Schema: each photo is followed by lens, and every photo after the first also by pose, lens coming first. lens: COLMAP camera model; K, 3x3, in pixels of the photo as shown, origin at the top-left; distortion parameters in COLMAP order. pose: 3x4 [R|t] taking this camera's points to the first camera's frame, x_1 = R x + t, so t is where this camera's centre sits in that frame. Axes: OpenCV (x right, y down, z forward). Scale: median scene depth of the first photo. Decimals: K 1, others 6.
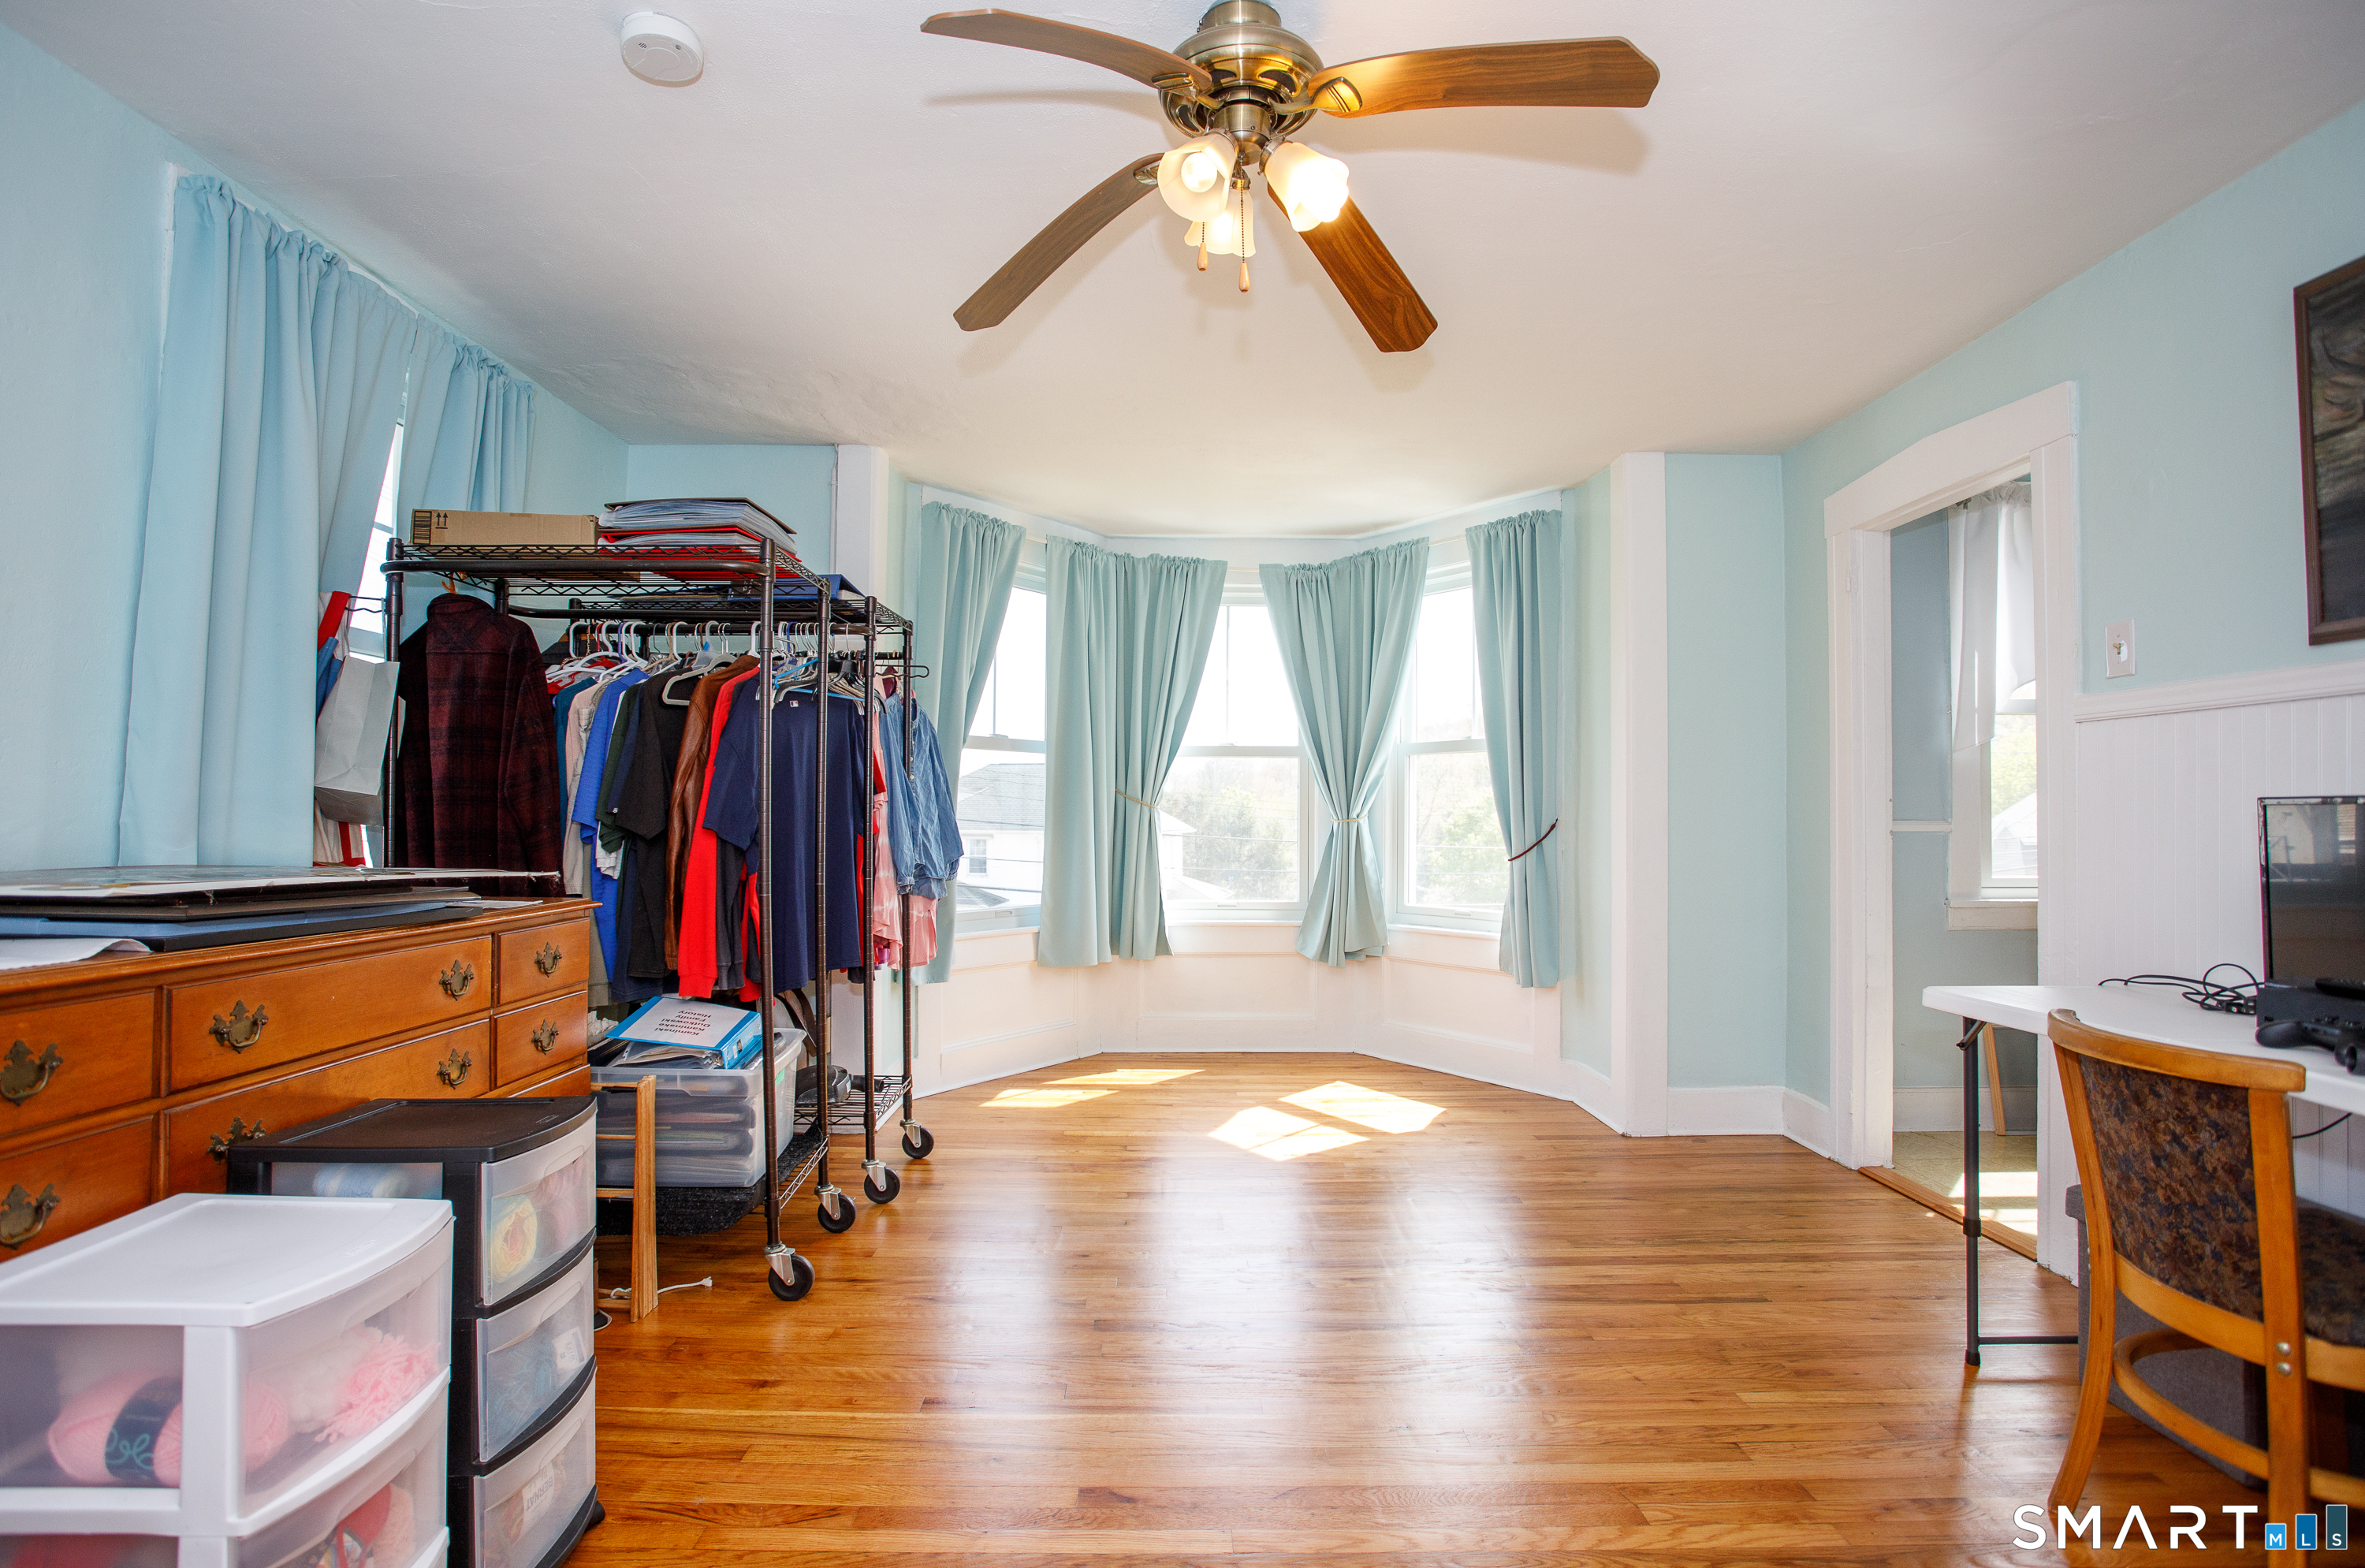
lens RADIAL K [[1167.3, 0, 1182.5], [0, 1167.3, 784.0], [0, 0, 1]] dist [-0.073293, 0.032436]
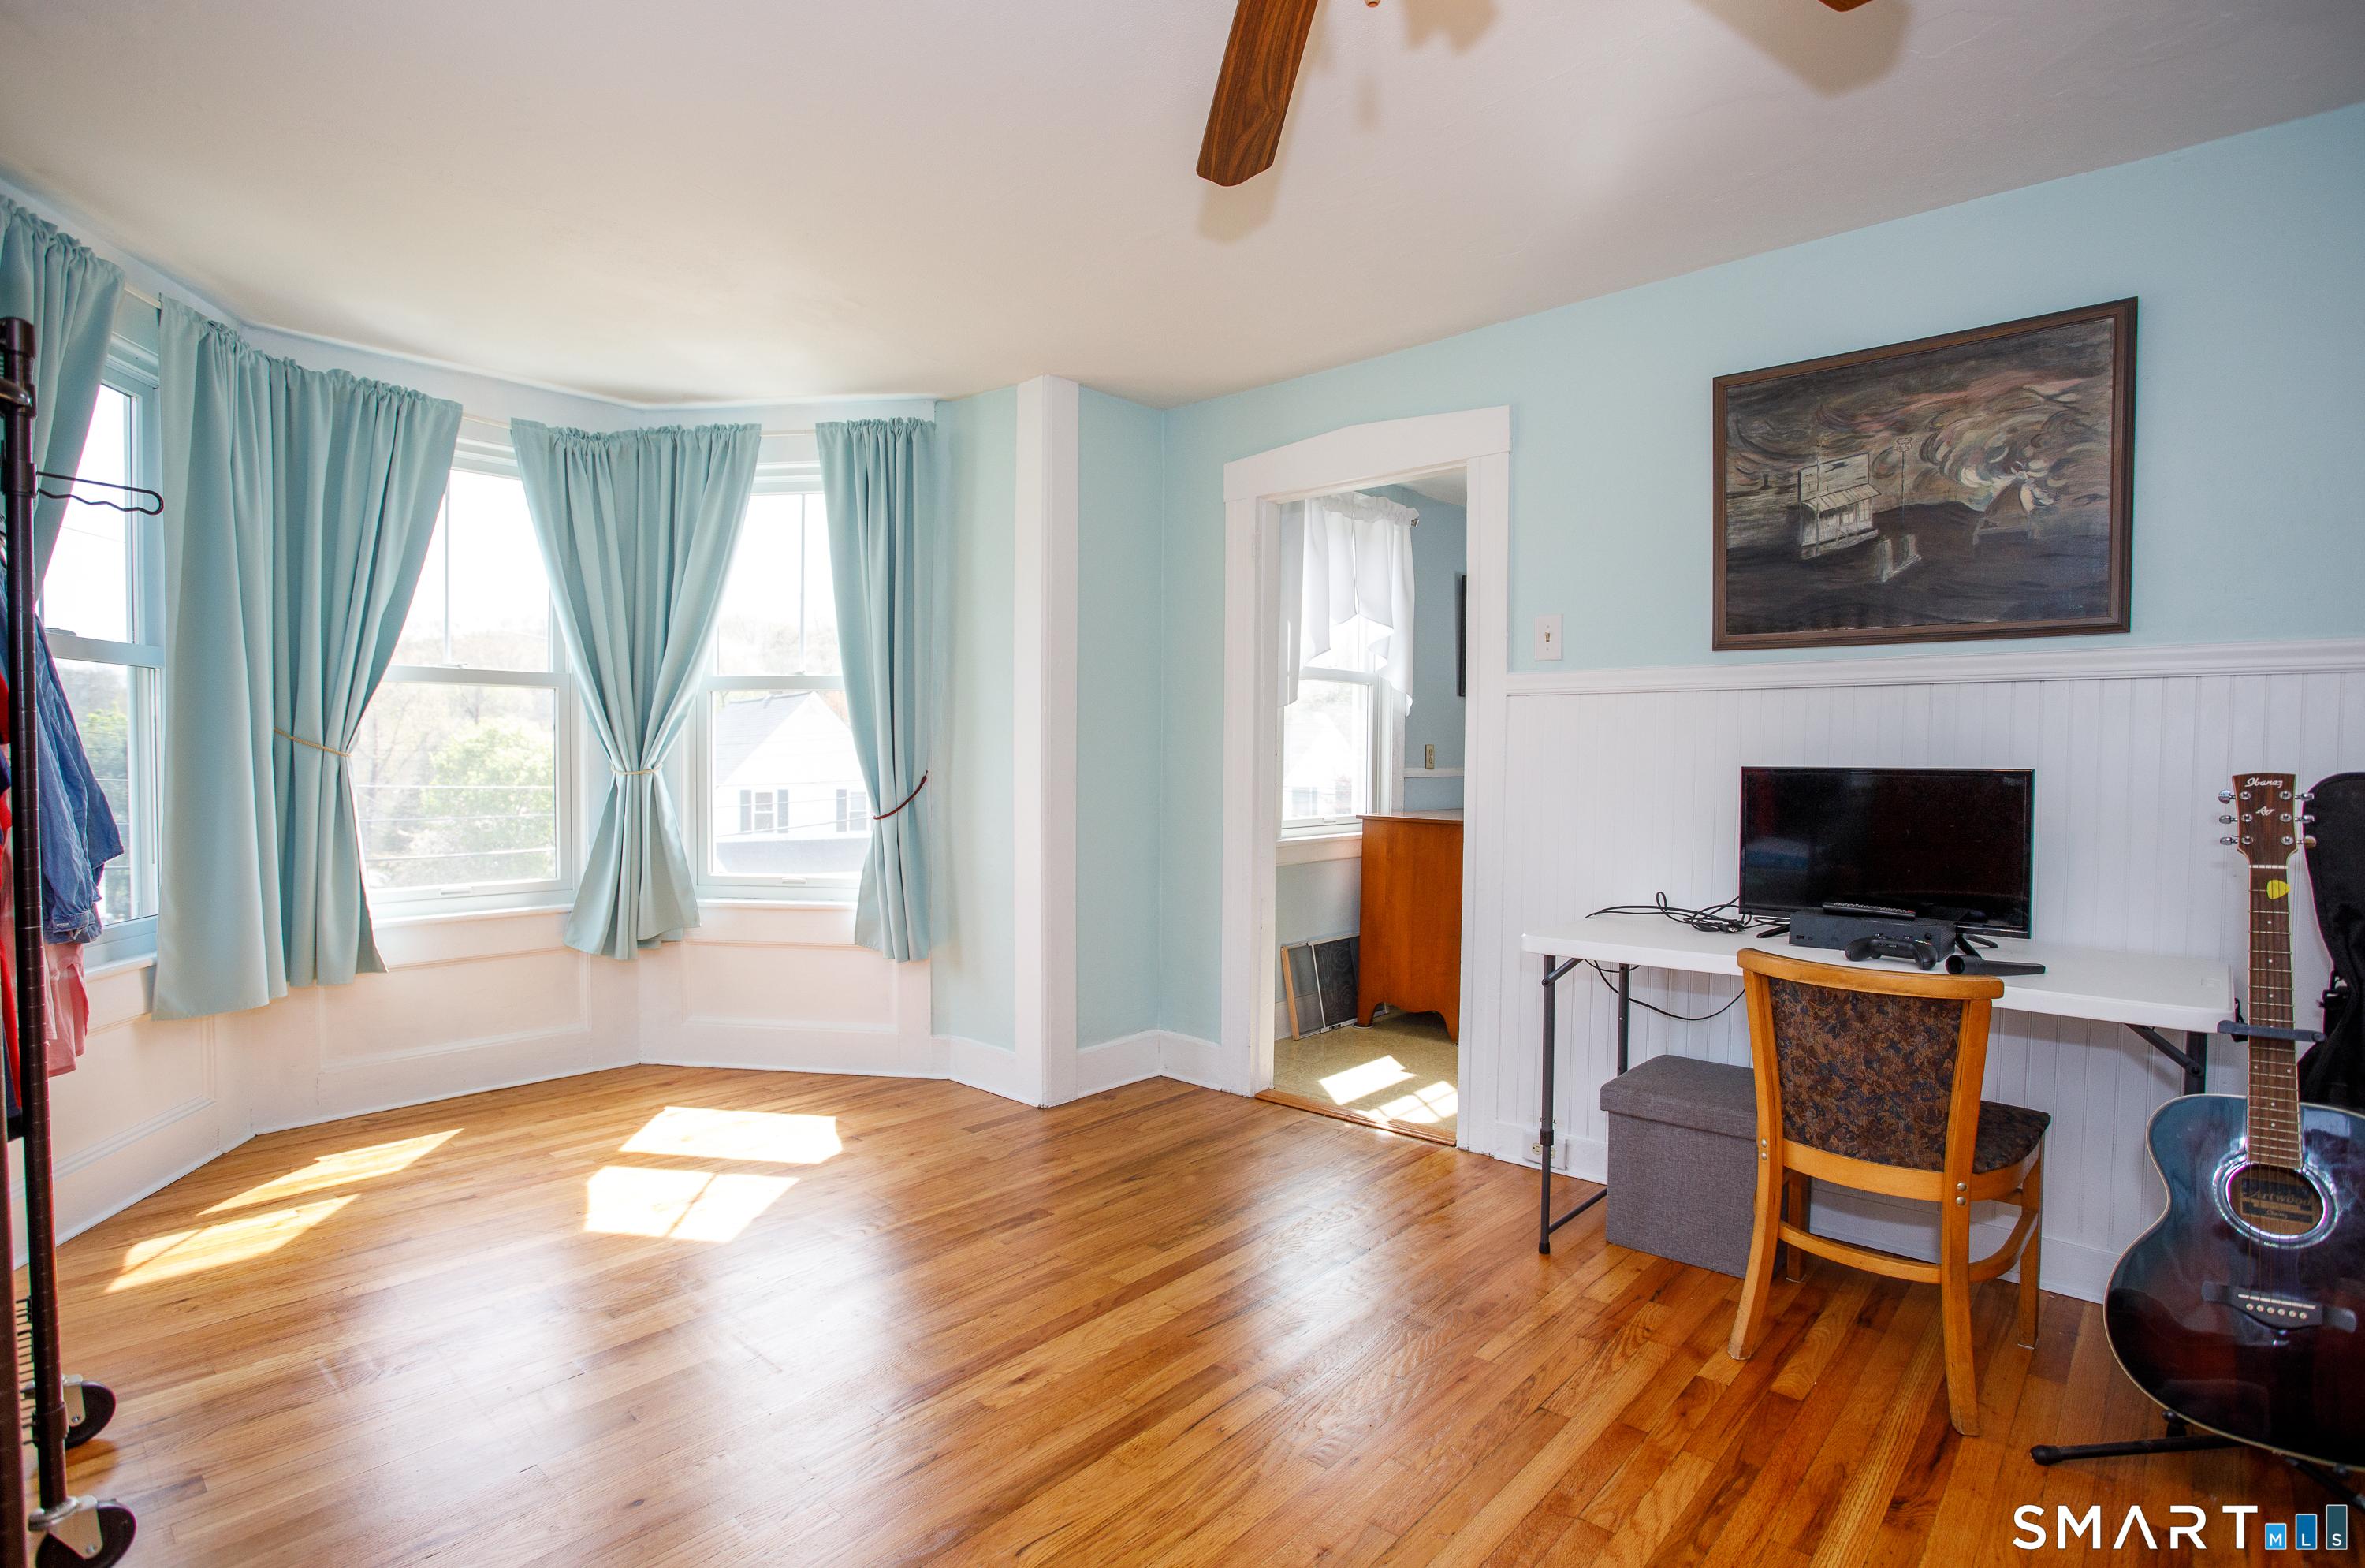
lens RADIAL K [[1167.3, 0, 1182.5], [0, 1167.3, 784.0], [0, 0, 1]] dist [-0.073293, 0.032436]
pose [[0.681192, -0.018331, 0.731875, -0.200875], [-0.024061, 0.998586, 0.047406, -0.006777], [-0.731709, -0.049902, 0.679788, 0.244294]]
